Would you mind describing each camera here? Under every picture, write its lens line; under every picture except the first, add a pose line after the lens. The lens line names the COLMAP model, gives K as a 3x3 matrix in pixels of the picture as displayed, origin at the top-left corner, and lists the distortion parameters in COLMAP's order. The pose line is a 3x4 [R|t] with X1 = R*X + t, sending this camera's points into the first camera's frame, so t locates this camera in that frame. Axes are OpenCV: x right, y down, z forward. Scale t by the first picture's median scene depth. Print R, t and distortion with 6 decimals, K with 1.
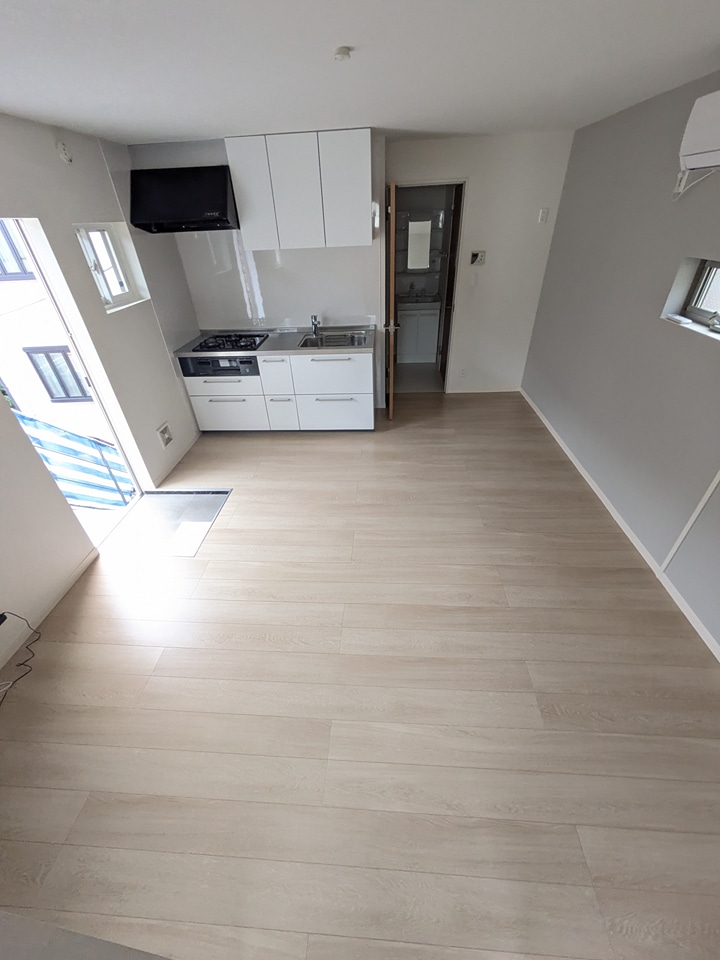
lens RADIAL K [[380.7, 0, 353.8], [0, 380.7, 483.2], [0, 0, 1]] dist [-0.006817, 0.000958]
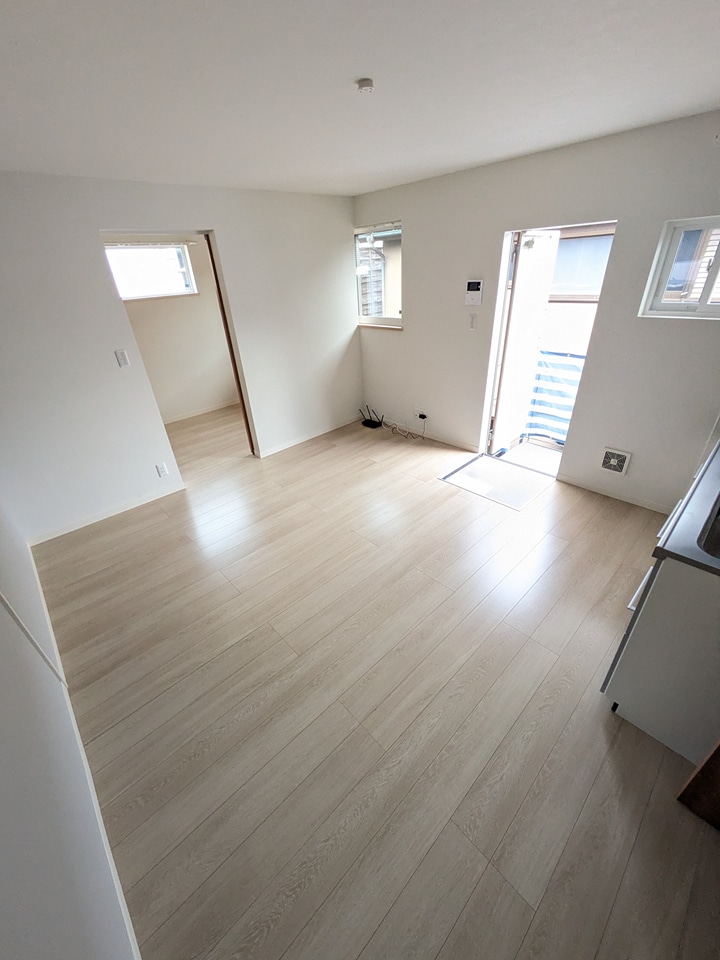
lens RADIAL K [[380.7, 0, 356.2], [0, 380.7, 484.1], [0, 0, 1]] dist [-0.006817, 0.000958]
pose [[-0.679099, 0.433699, -0.592224, 0.521883], [-0.350949, 0.516780, 0.780880, -0.667955], [0.644716, 0.738135, -0.198739, 0.970256]]
